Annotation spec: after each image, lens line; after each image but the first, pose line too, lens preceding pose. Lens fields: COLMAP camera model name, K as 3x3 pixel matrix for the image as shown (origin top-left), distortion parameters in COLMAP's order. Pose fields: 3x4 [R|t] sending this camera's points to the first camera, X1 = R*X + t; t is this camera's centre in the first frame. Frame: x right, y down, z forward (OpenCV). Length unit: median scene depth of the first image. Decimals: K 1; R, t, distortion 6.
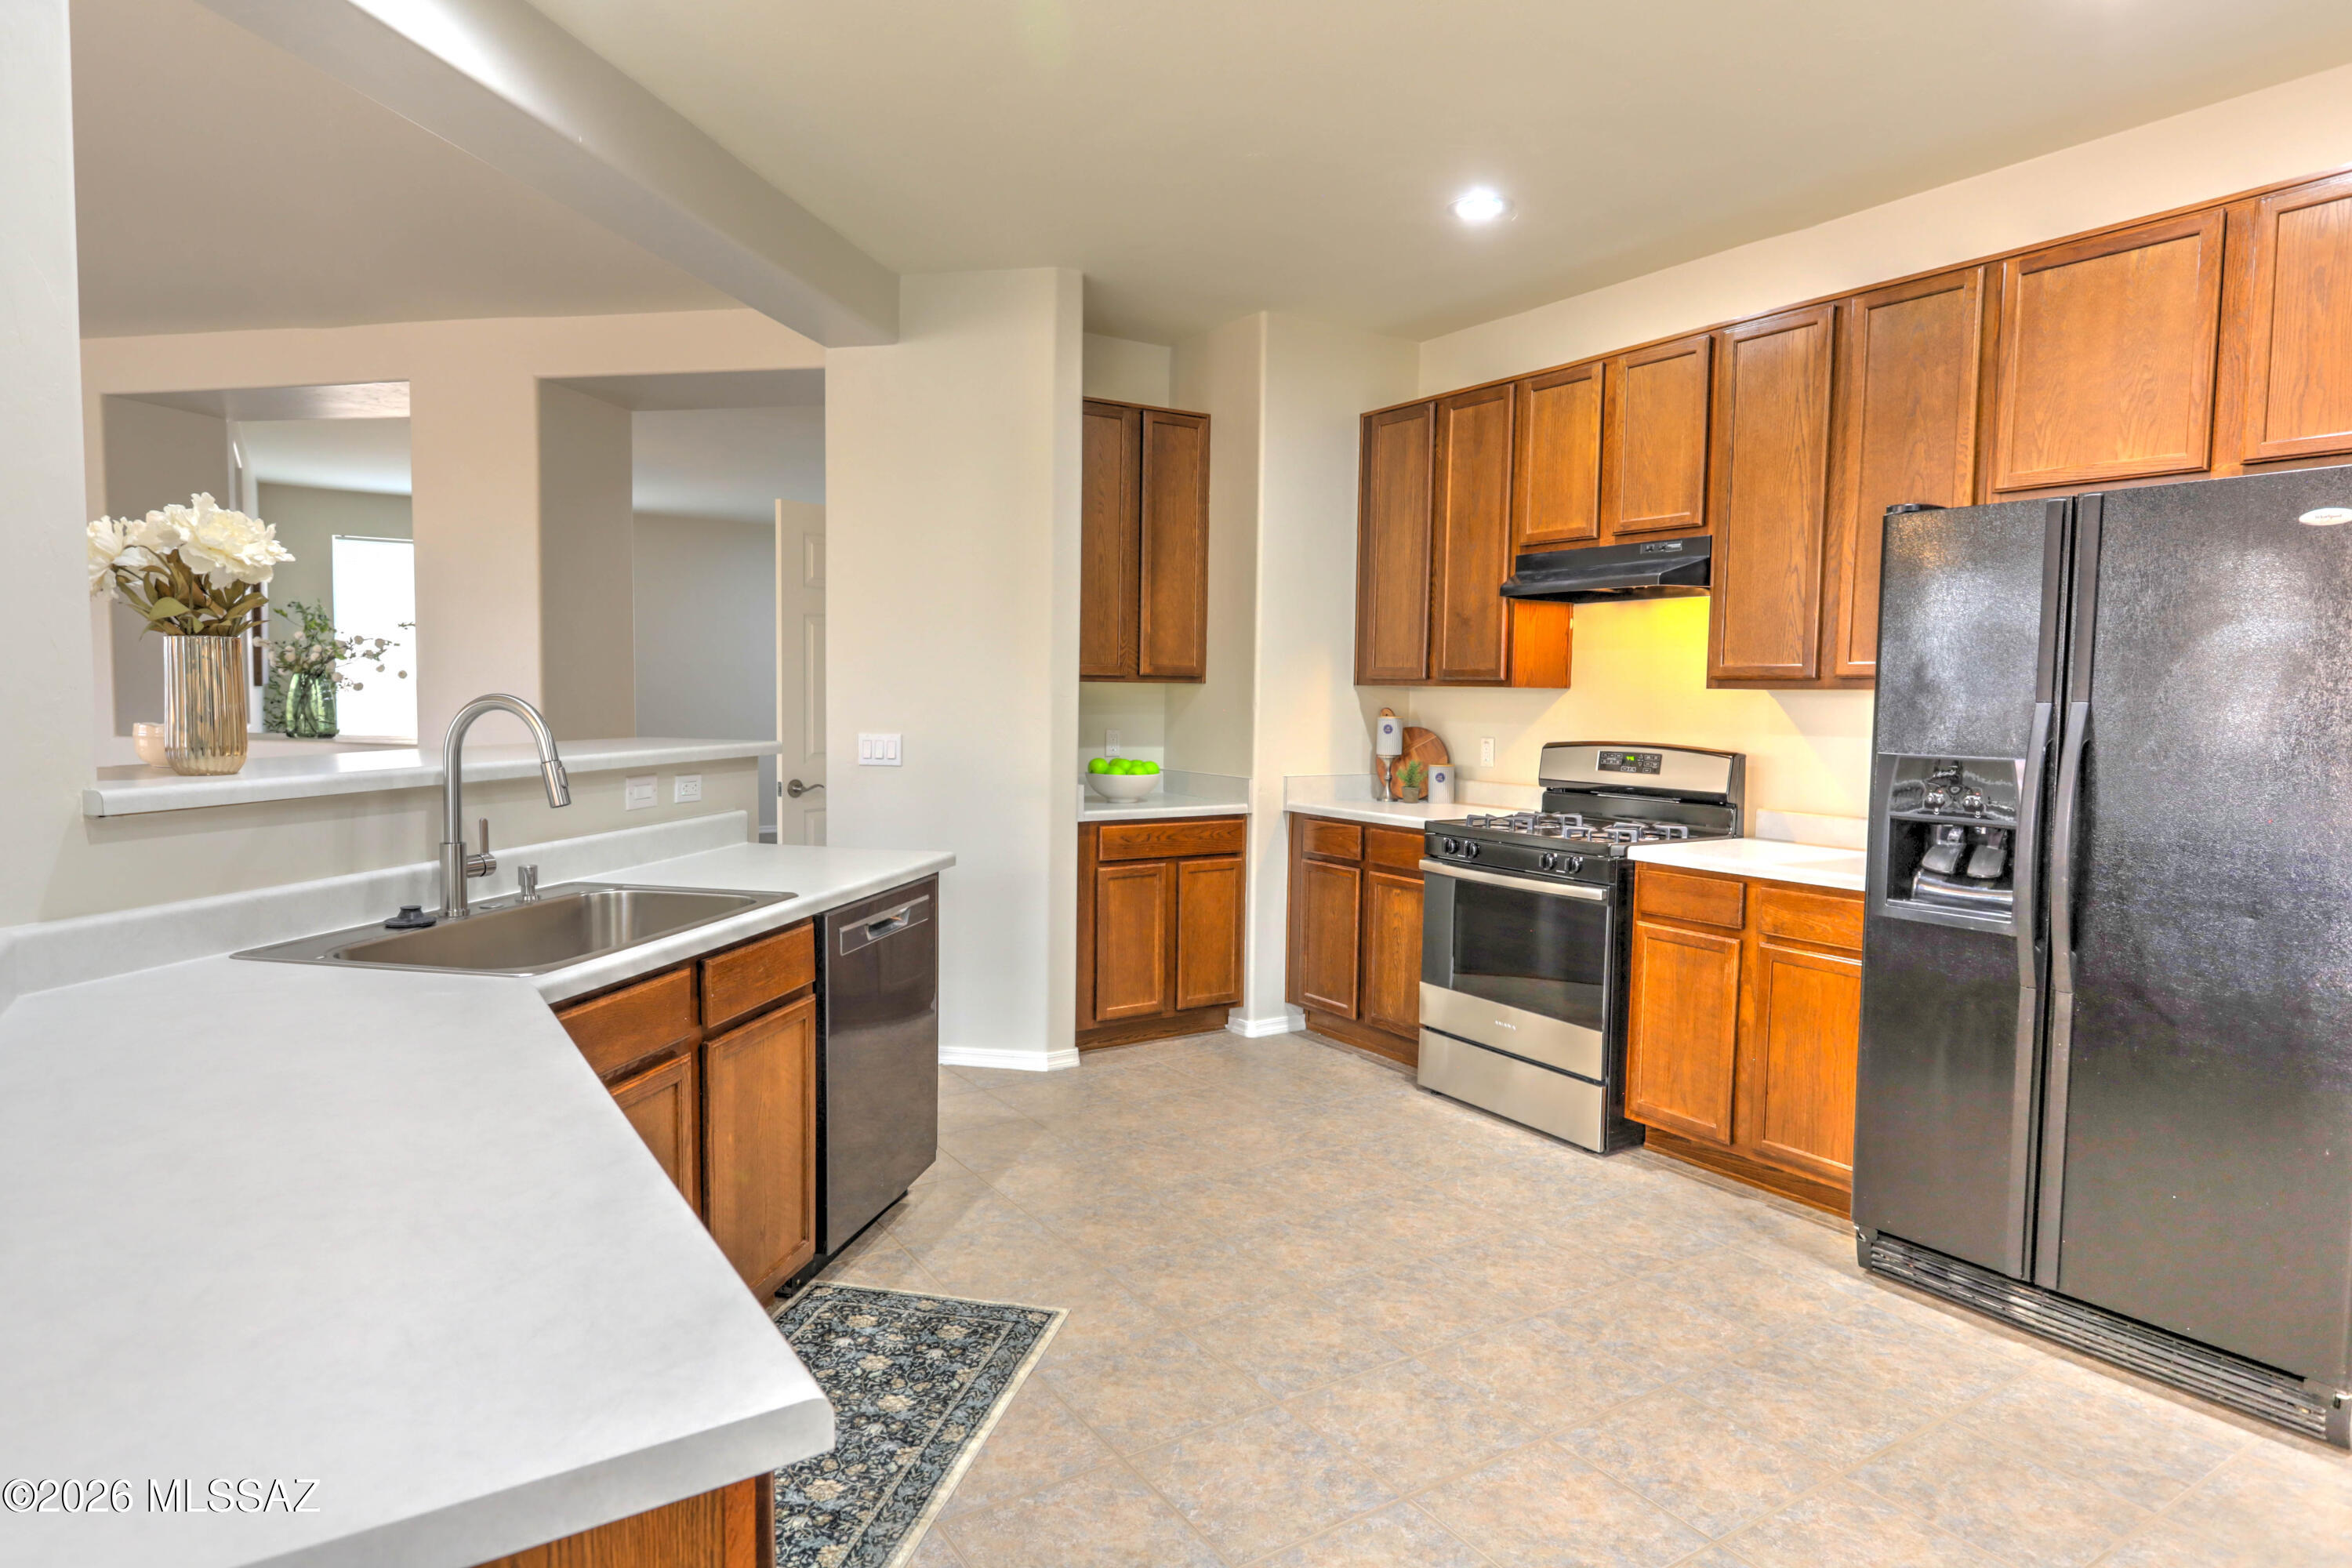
lens RADIAL K [[1330.3, 0, 1176.0], [0, 1330.3, 784.0], [0, 0, 1]] dist [-0.000114, -0.000034]
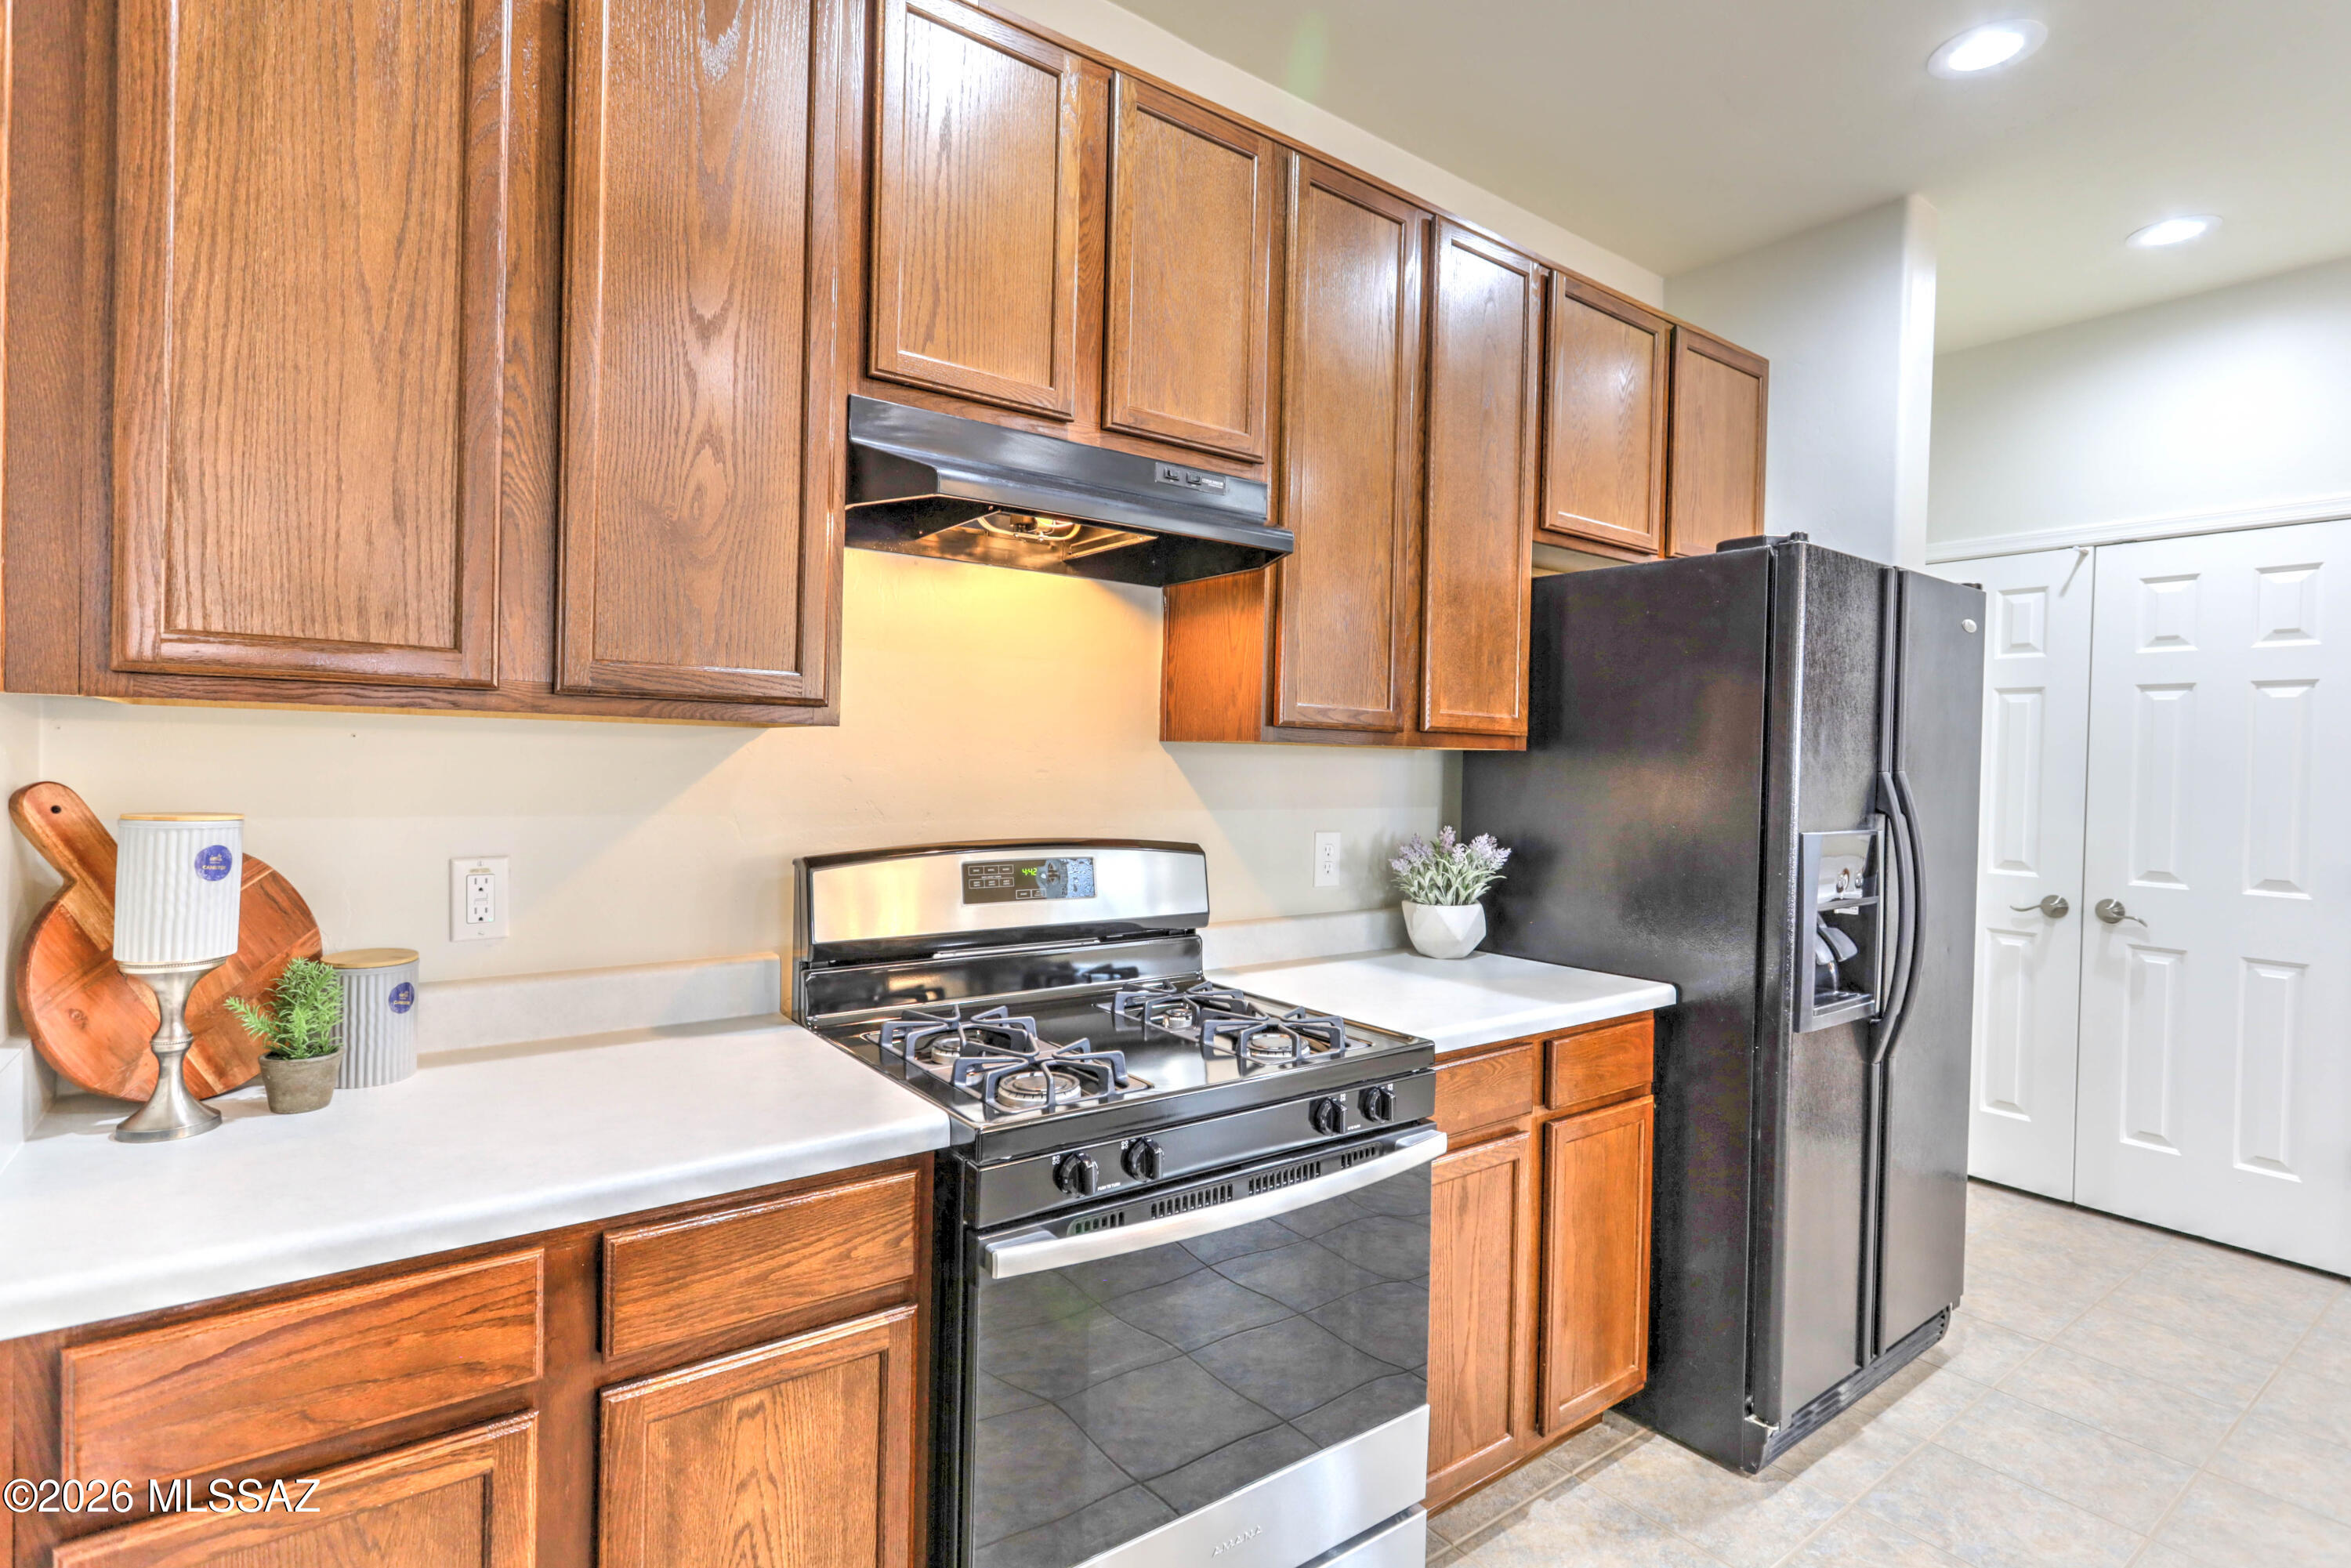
lens RADIAL K [[1178.6, 0, 1177.6], [0, 1178.6, 775.3], [0, 0, 1]] dist [0.022380, 0.000345]
pose [[-0.076303, -0.028167, 0.996687, -0.171065], [0.051144, 0.998174, 0.032125, -0.101635], [-0.995772, 0.053426, -0.074723, 1.466839]]
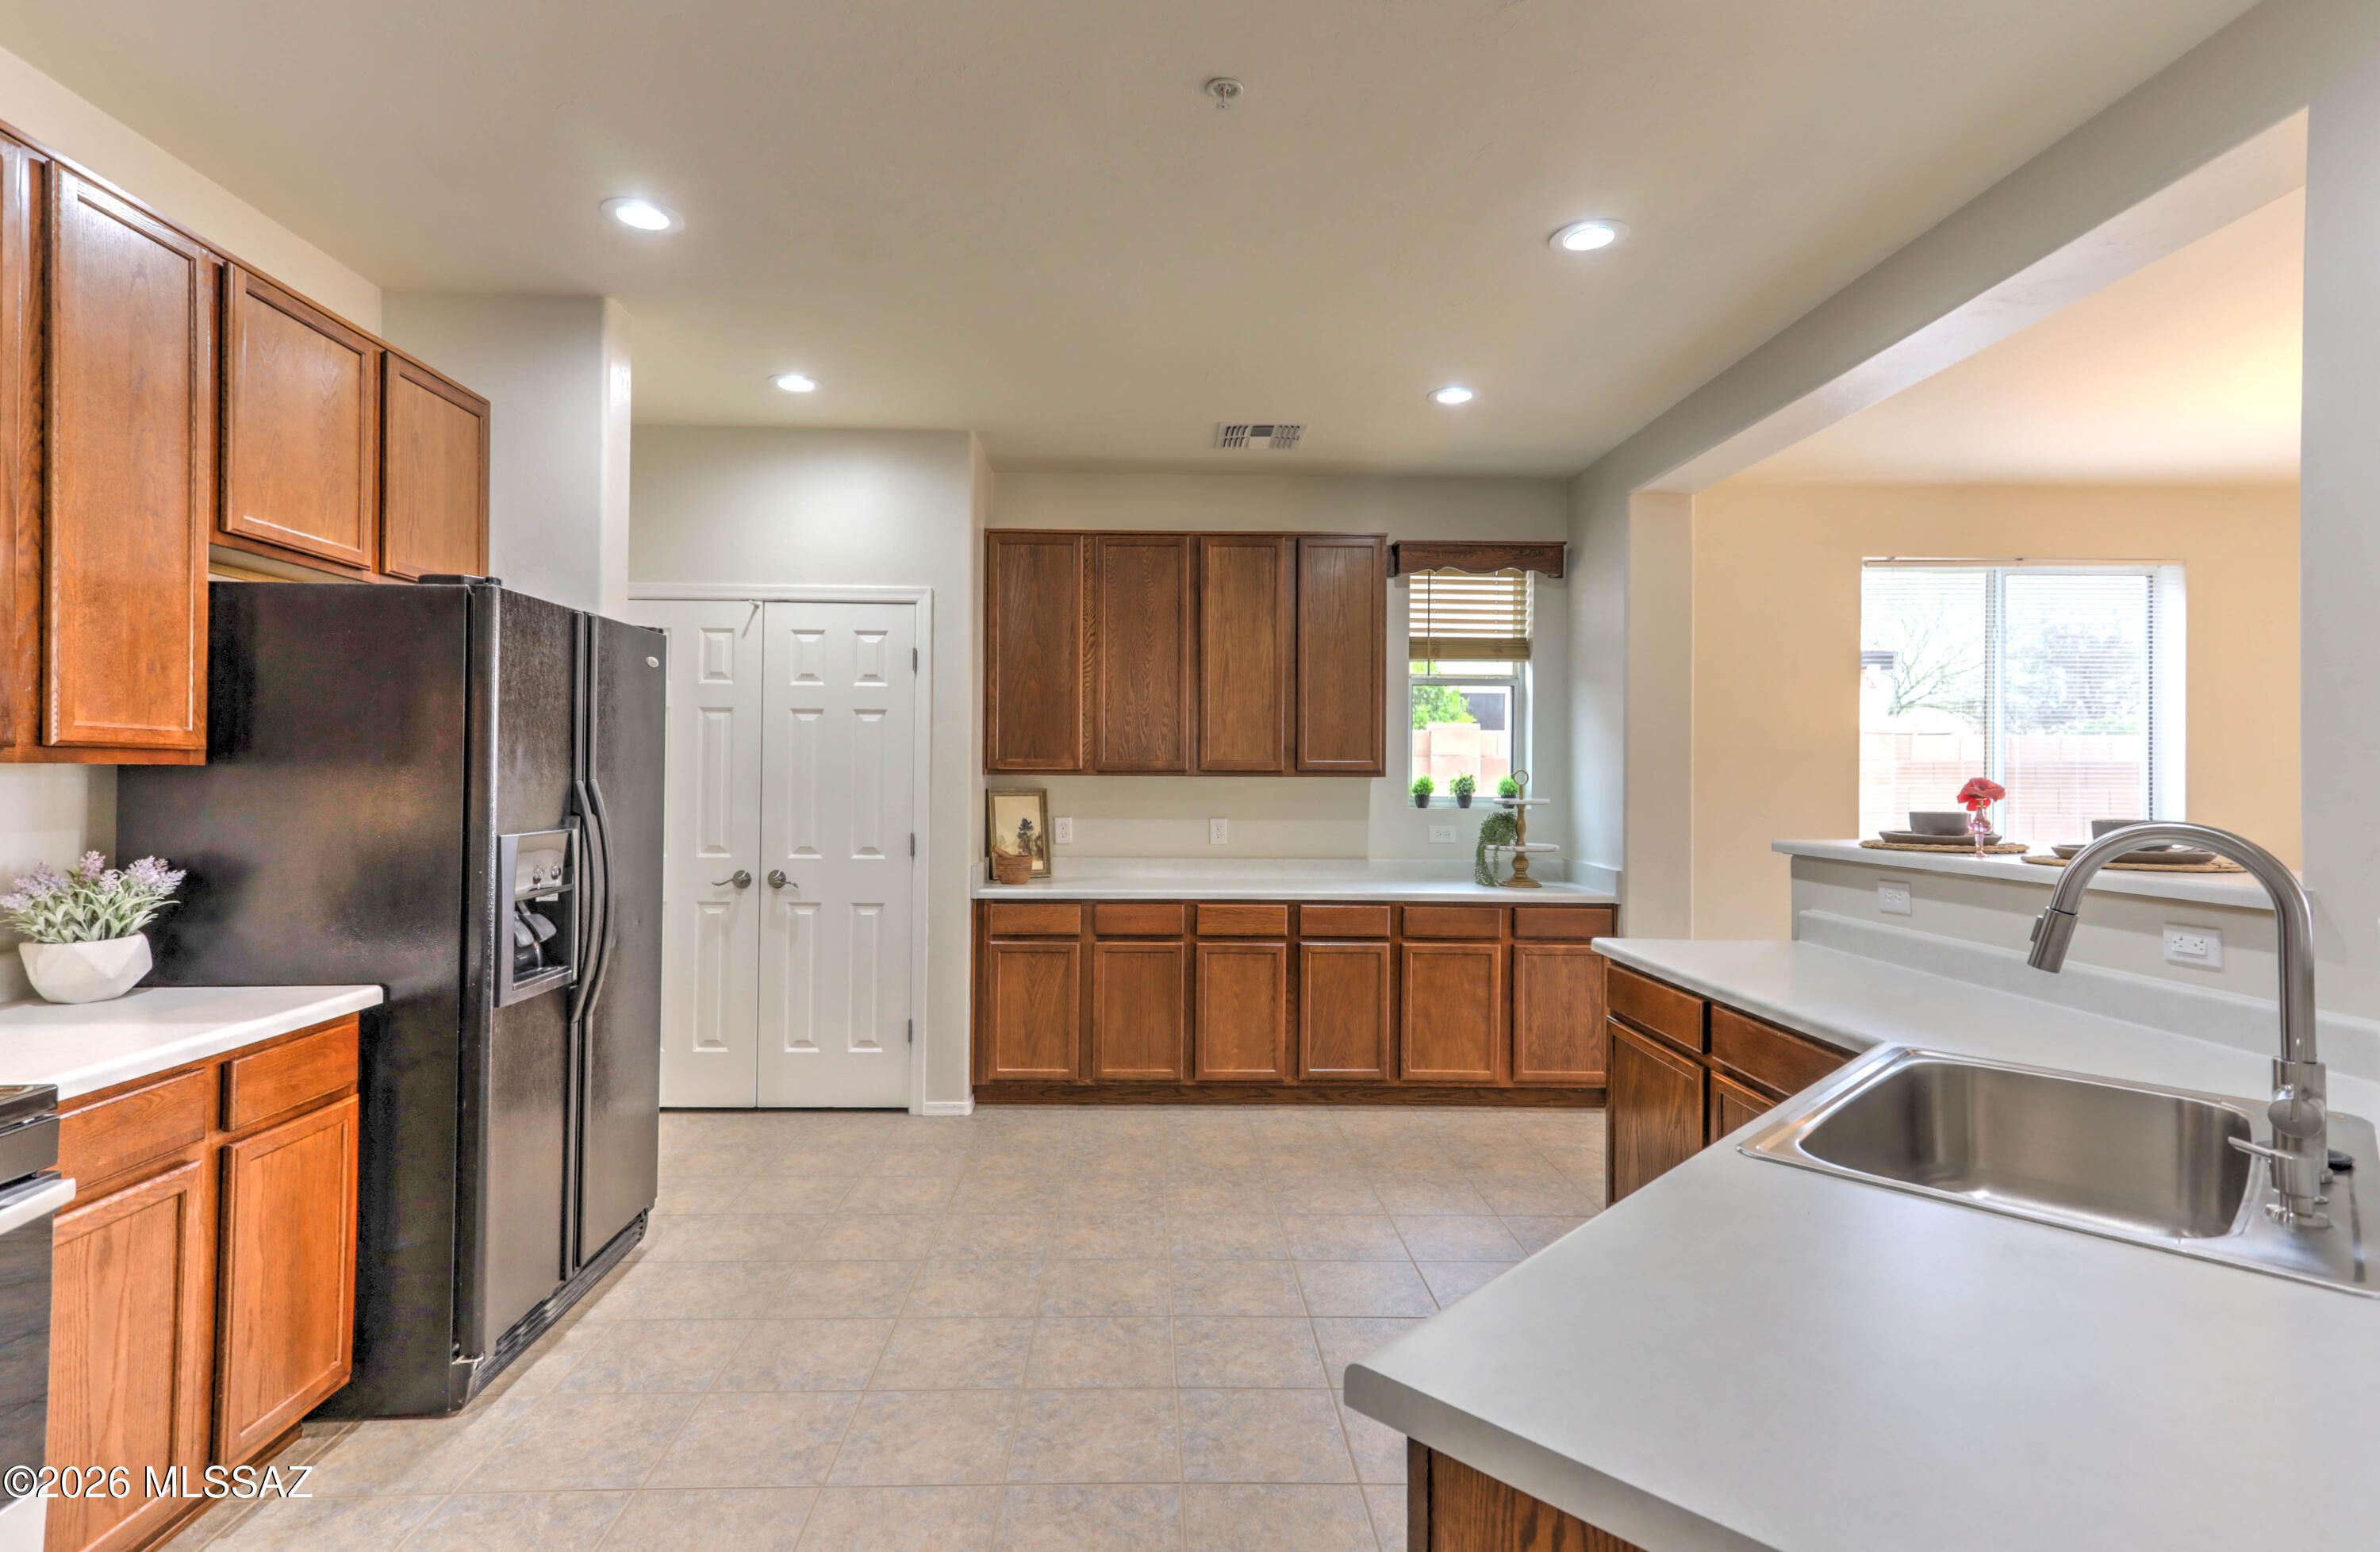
lens RADIAL K [[1173.9, 0, 1186.7], [0, 1173.9, 762.5], [0, 0, 1]] dist [0.011577, 0.007573]
pose [[-0.855732, -0.013179, 0.517251, -0.330016], [0.020150, 0.998068, 0.058766, -0.114909], [-0.517026, 0.060711, -0.853814, 1.495970]]
